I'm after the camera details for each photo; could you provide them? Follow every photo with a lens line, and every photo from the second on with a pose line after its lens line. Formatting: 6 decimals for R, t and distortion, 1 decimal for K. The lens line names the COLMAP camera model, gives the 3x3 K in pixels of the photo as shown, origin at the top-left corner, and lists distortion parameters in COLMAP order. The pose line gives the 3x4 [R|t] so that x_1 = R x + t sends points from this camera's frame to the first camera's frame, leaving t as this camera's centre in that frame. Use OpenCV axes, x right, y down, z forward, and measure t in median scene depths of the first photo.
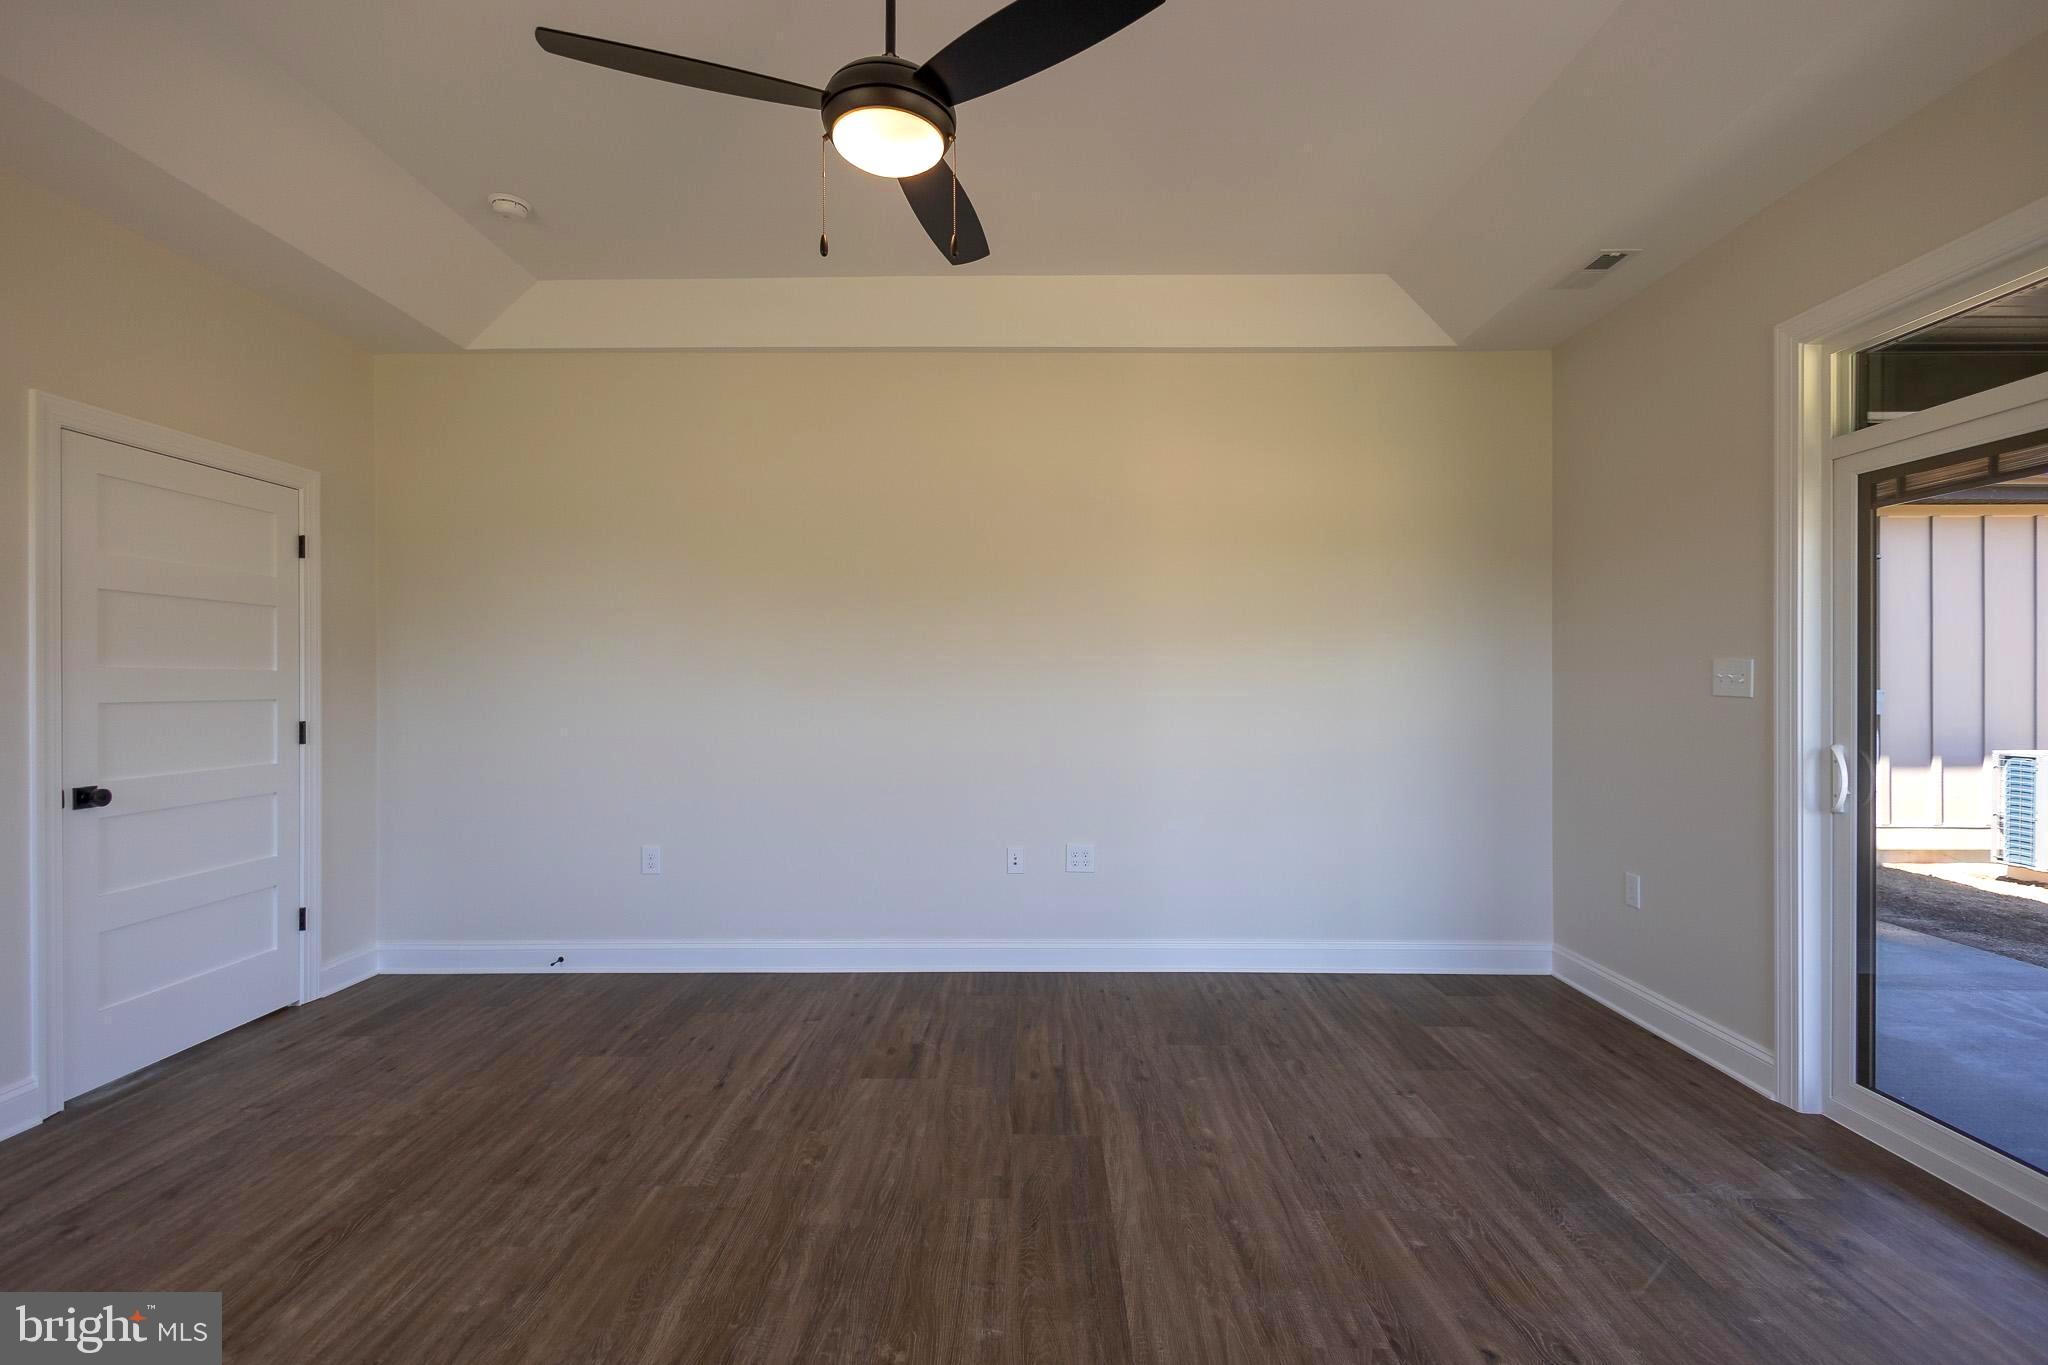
lens RADIAL K [[935.3, 0, 1024.0], [0, 935.3, 682.5], [0, 0, 1]] dist [0.013136, -0.005105]
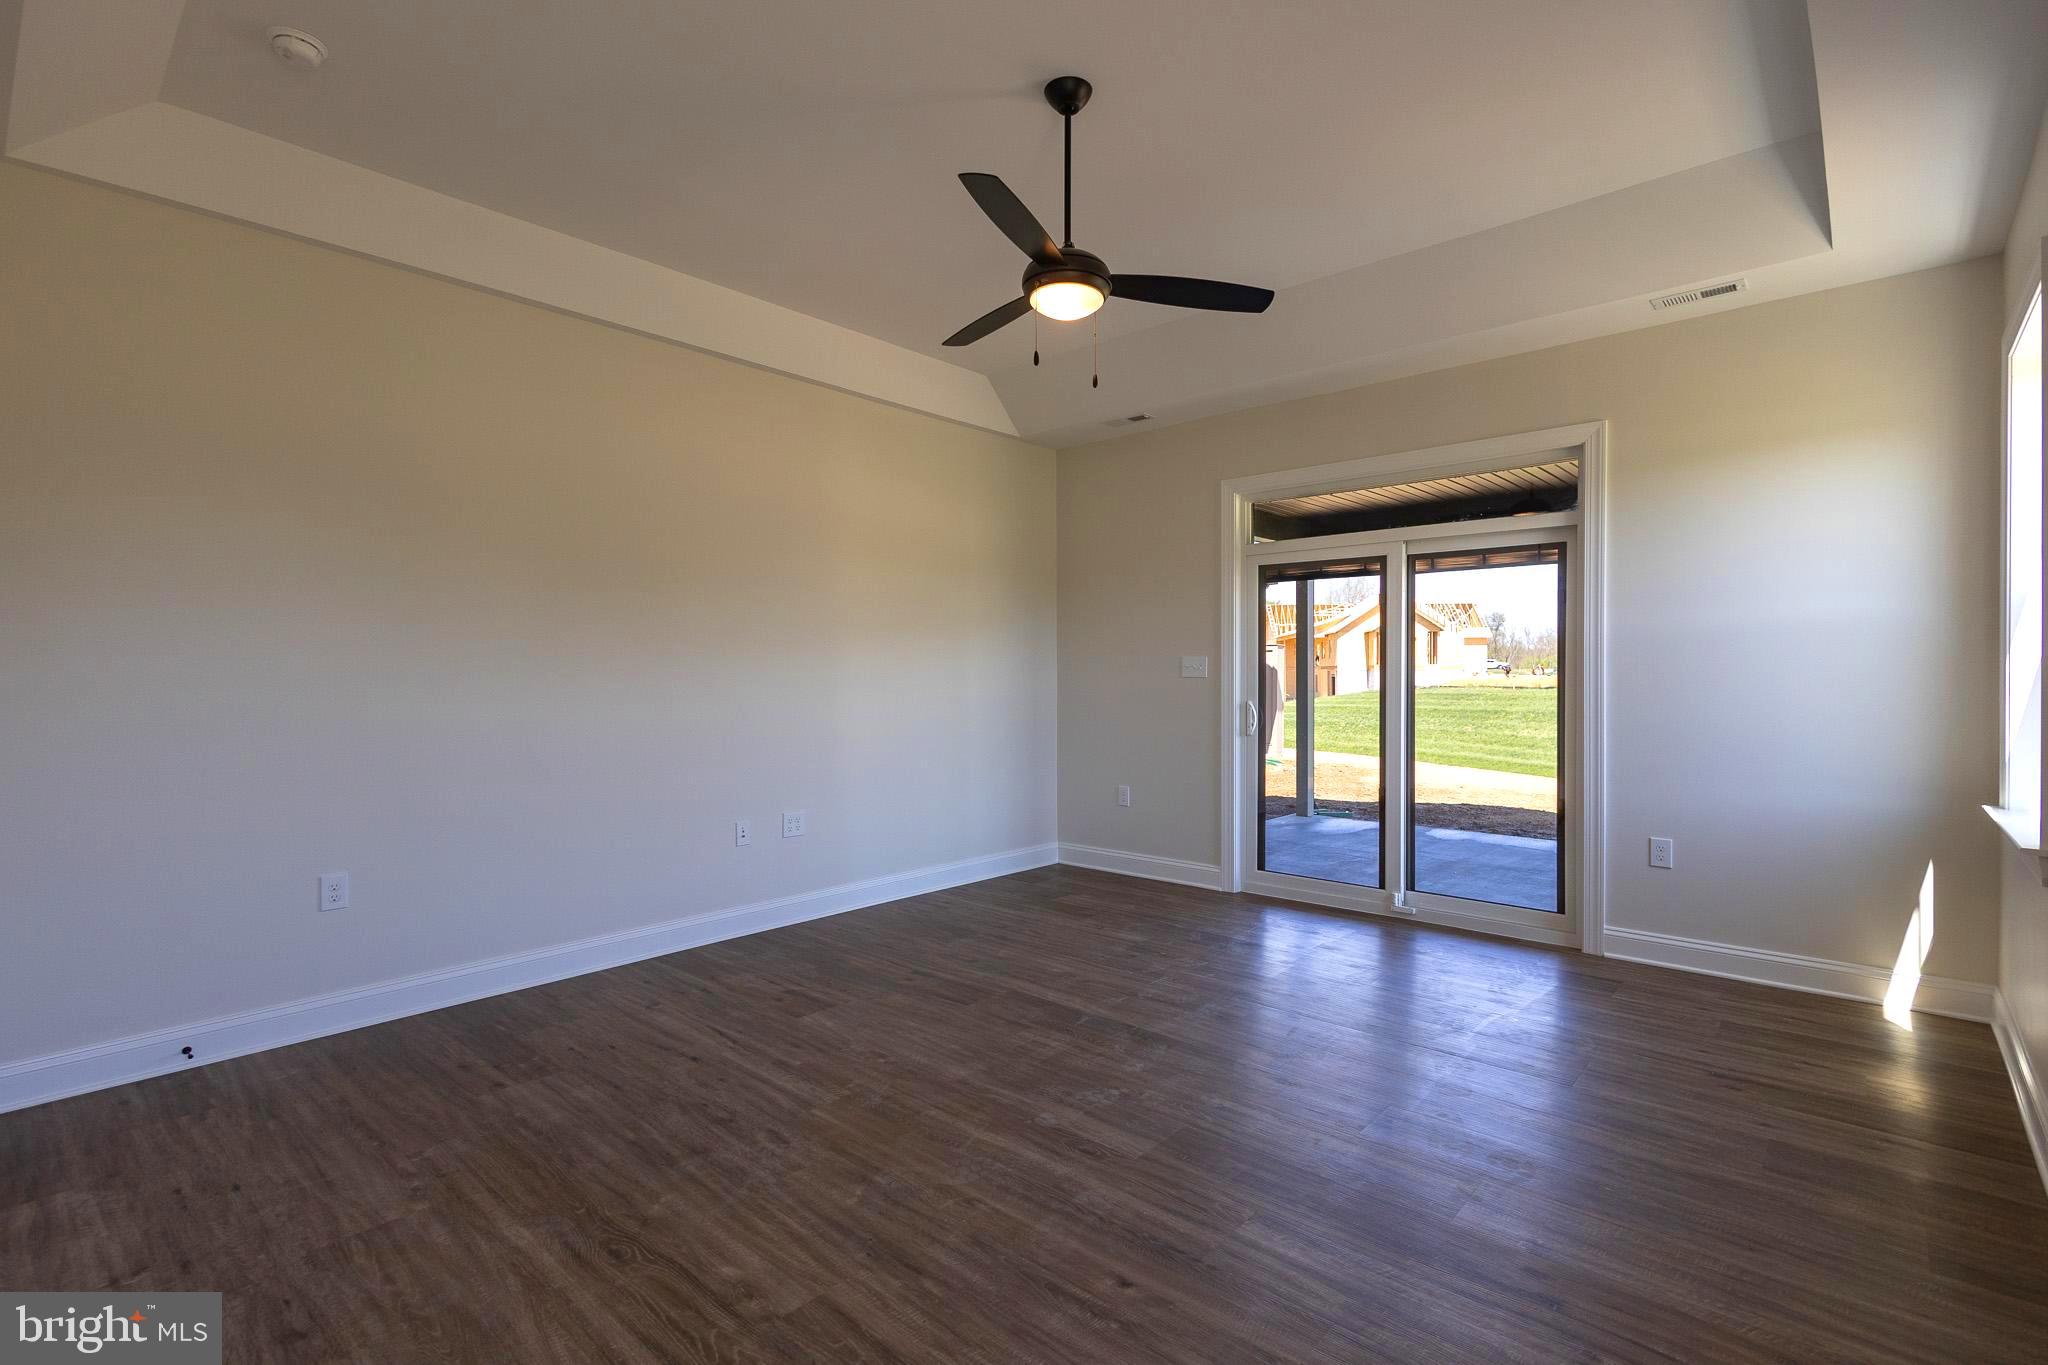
lens RADIAL K [[948.4, 0, 1023.9], [0, 948.4, 671.5], [0, 0, 1]] dist [0.027661, -0.013026]
pose [[0.660872, 0.002196, 0.750495, -0.849934], [0.001667, 0.999989, -0.004394, 0.011873], [-0.750497, 0.004155, 0.660861, 0.038946]]
